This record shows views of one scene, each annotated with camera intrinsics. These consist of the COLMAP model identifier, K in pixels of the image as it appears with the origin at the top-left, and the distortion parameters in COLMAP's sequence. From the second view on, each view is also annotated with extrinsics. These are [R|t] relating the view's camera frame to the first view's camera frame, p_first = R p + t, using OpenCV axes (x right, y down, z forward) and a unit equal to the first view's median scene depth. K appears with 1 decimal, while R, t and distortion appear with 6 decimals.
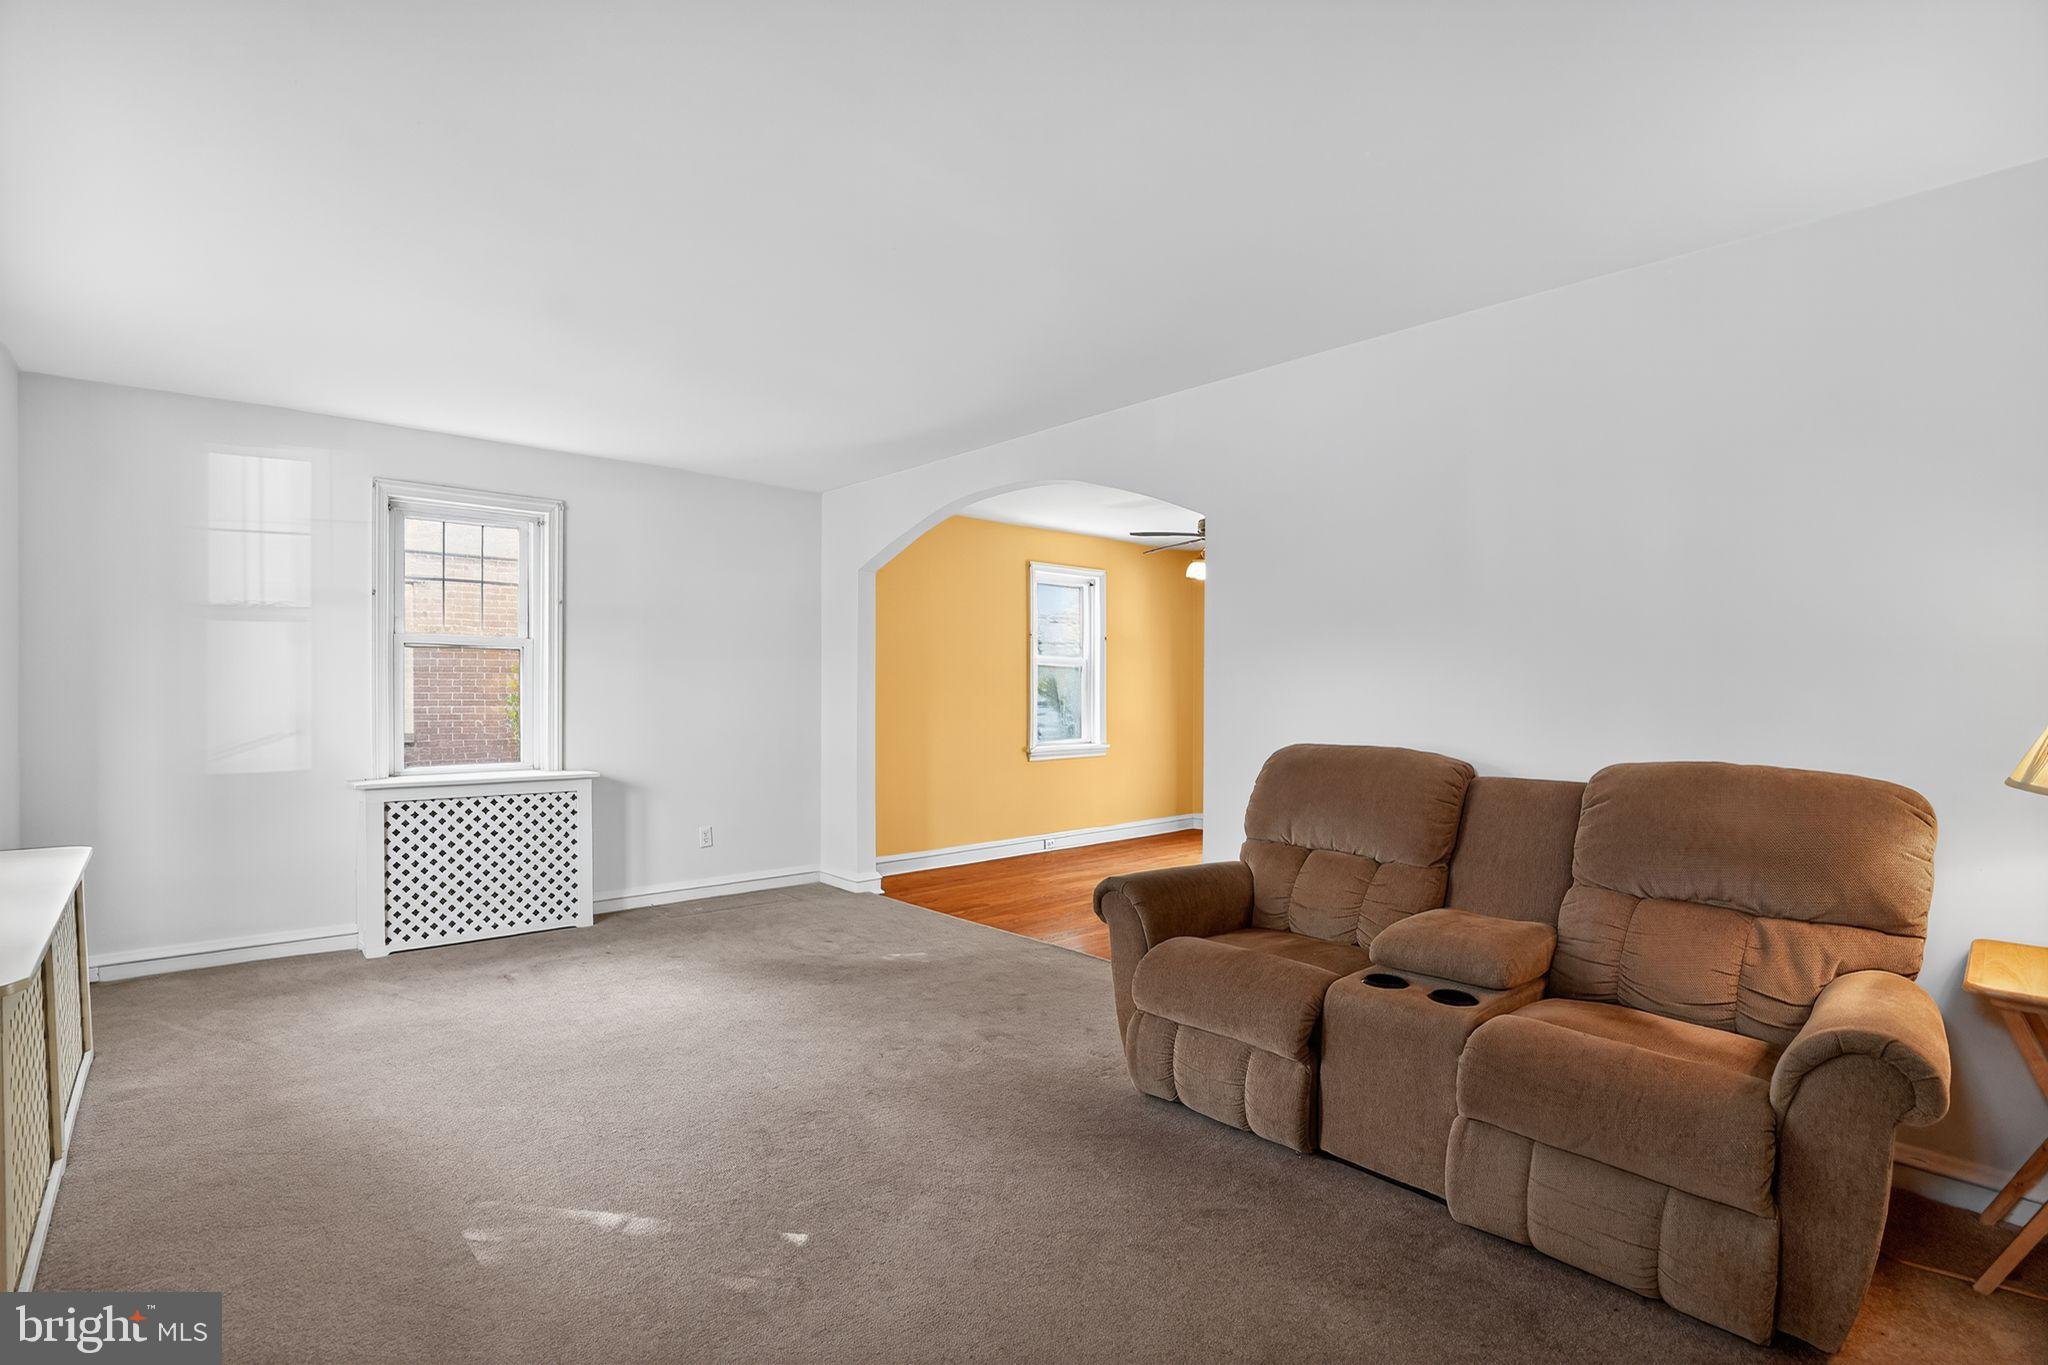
lens RADIAL K [[958.9, 0, 1011.9], [0, 958.9, 700.7], [0, 0, 1]] dist [-0.045054, 0.000114]
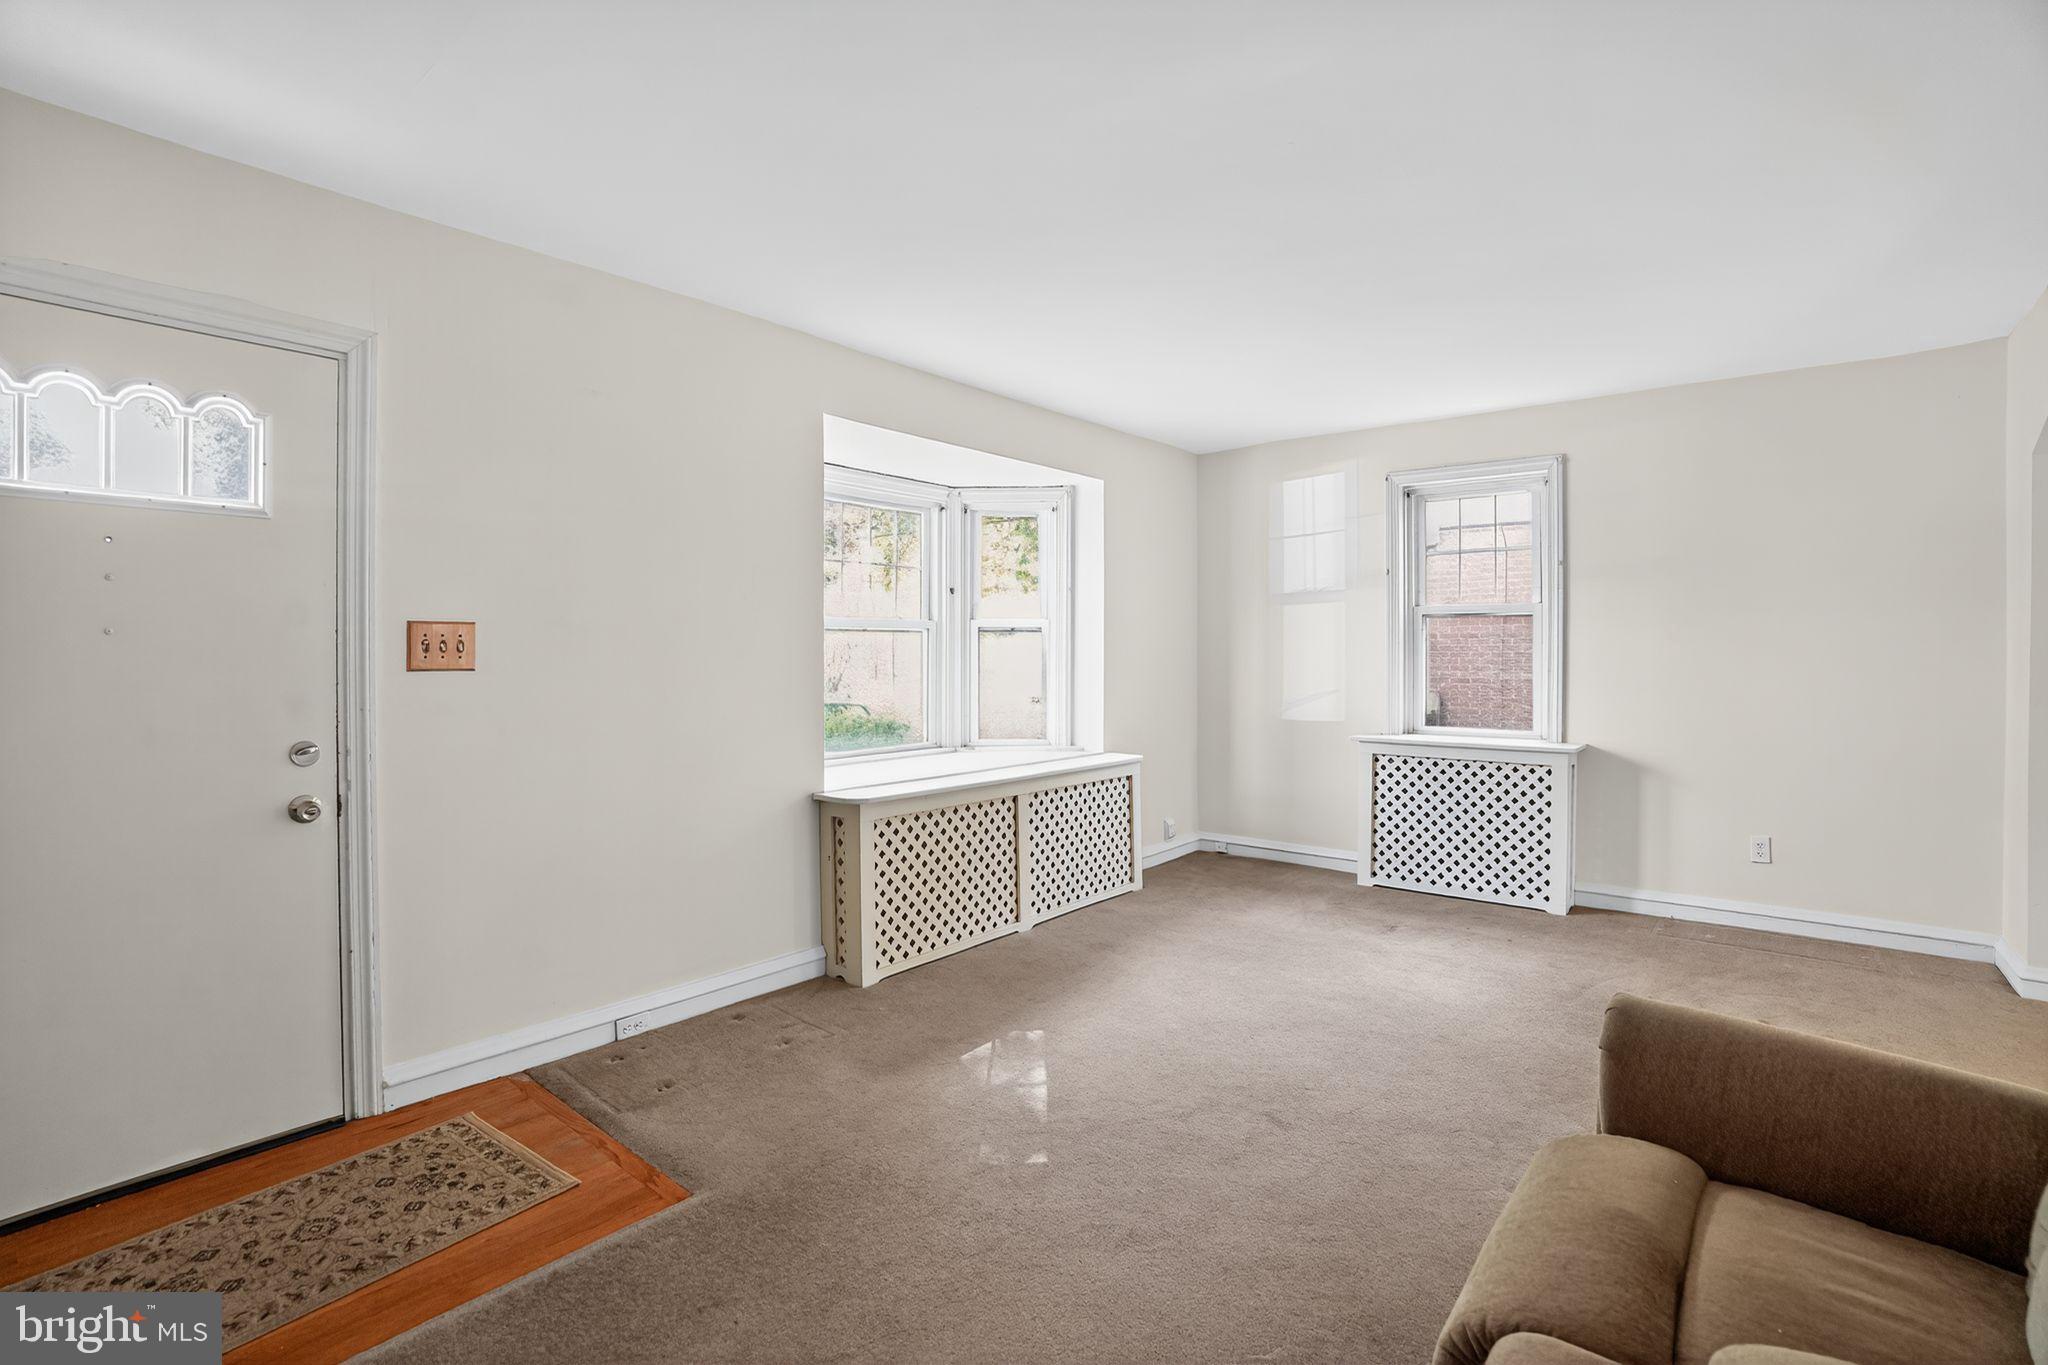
lens RADIAL K [[951.7, 0, 1030.0], [0, 951.7, 656.4], [0, 0, 1]] dist [-0.036173, 0.000221]
pose [[0.144049, -0.001188, -0.989570, 0.387454], [-0.007976, 0.999965, -0.002361, -0.005395], [0.989538, 0.008233, 0.144035, 0.373122]]
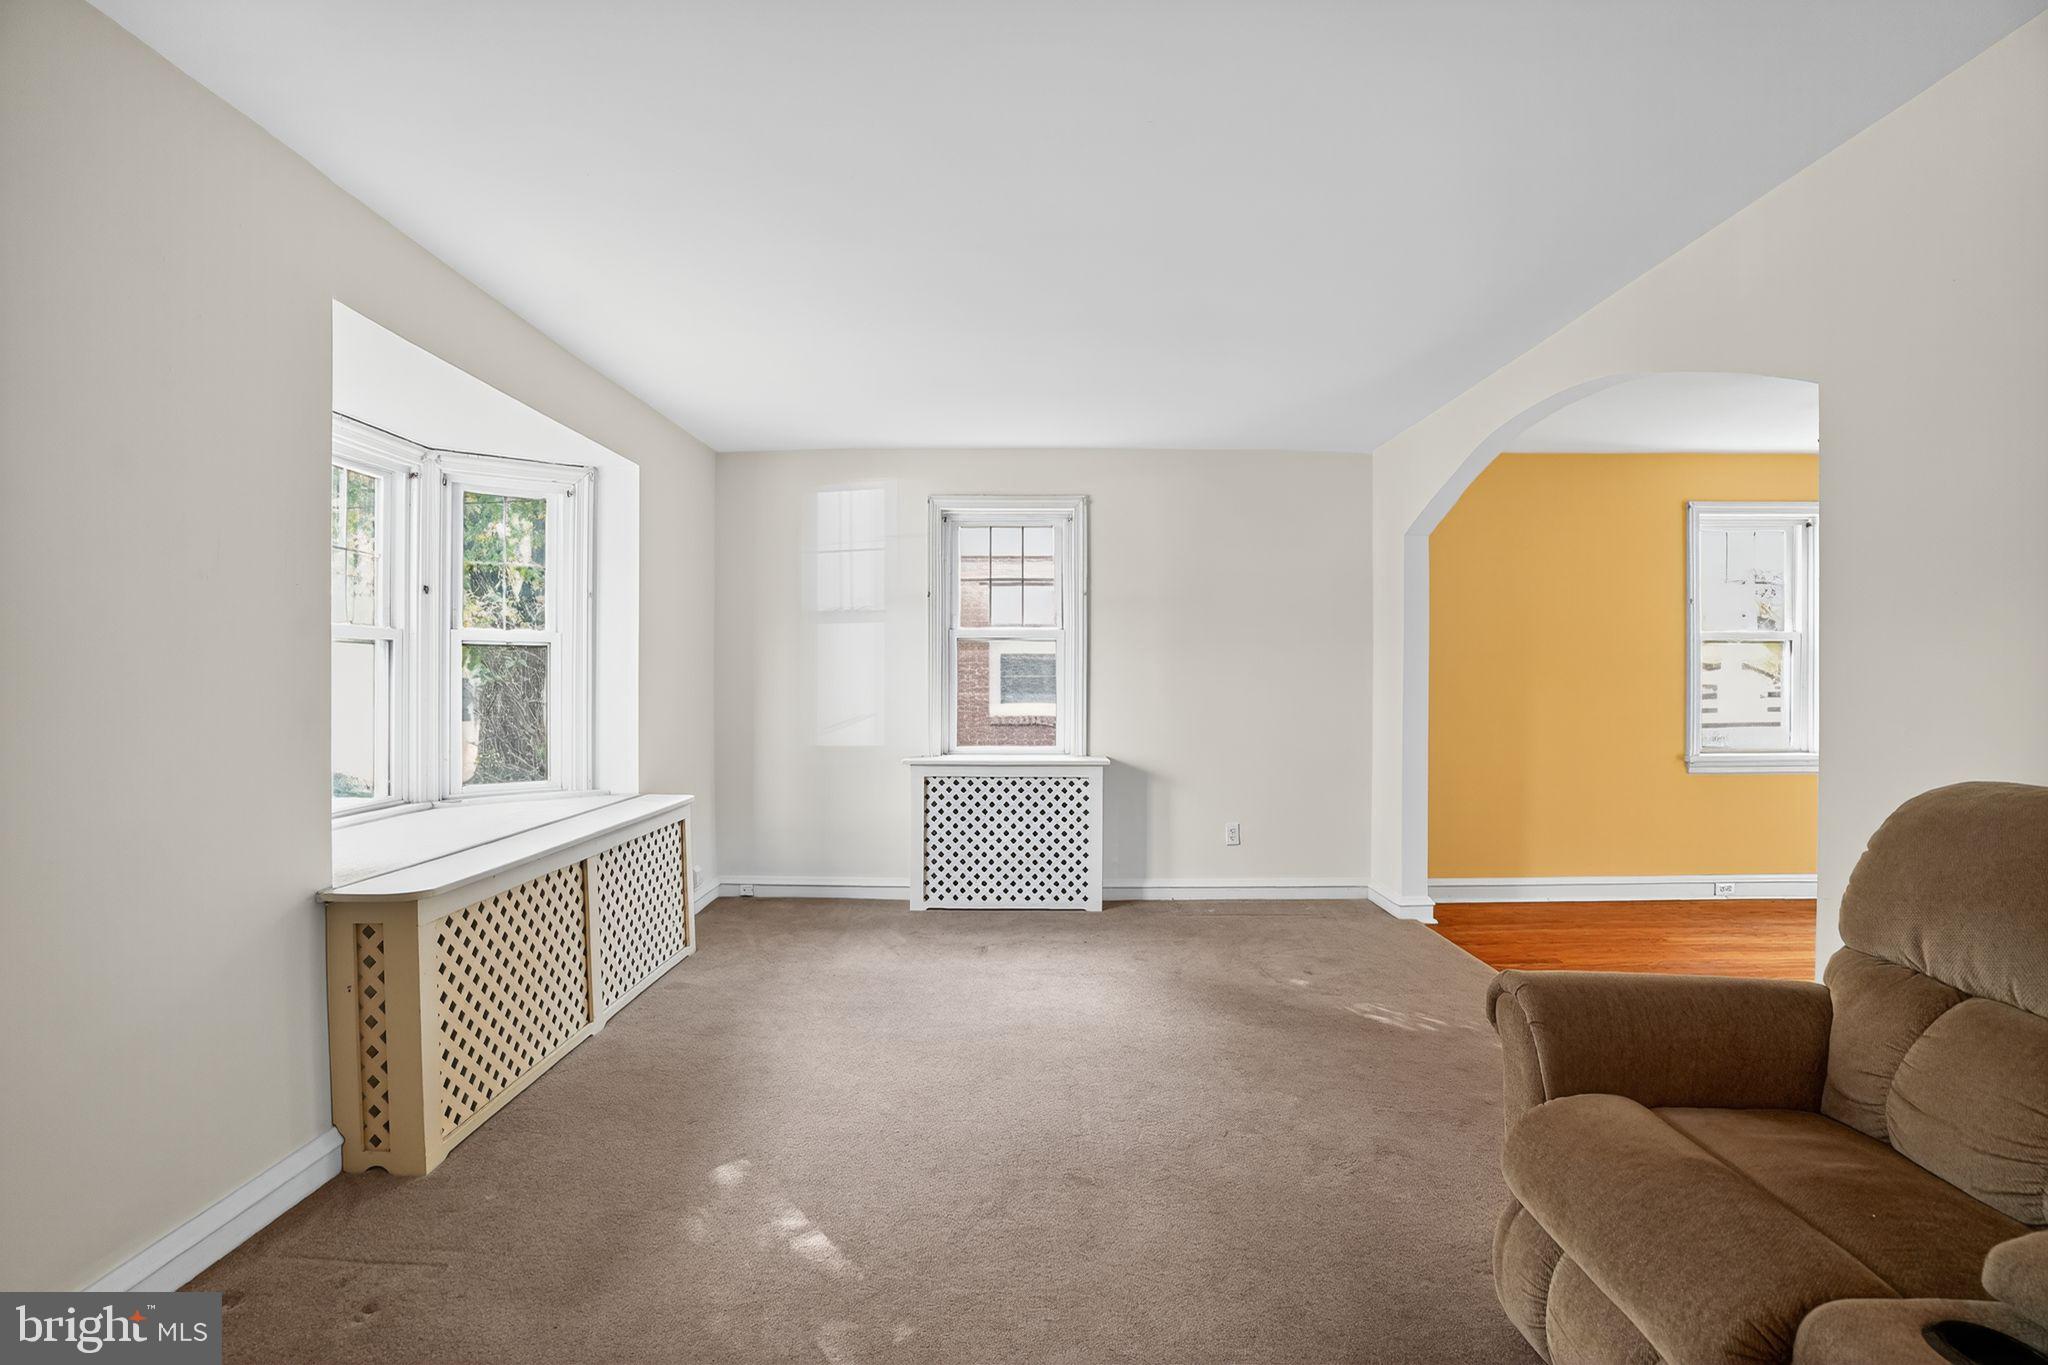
lens RADIAL K [[944.8, 0, 1024.0], [0, 944.8, 682.5], [0, 0, 1]] dist [-0.082097, 0.038160]
pose [[0.733717, 0.000002, -0.679455, 0.184792], [-0.003902, 0.999984, -0.004212, -0.002346], [0.679444, 0.005742, 0.733705, 0.214181]]
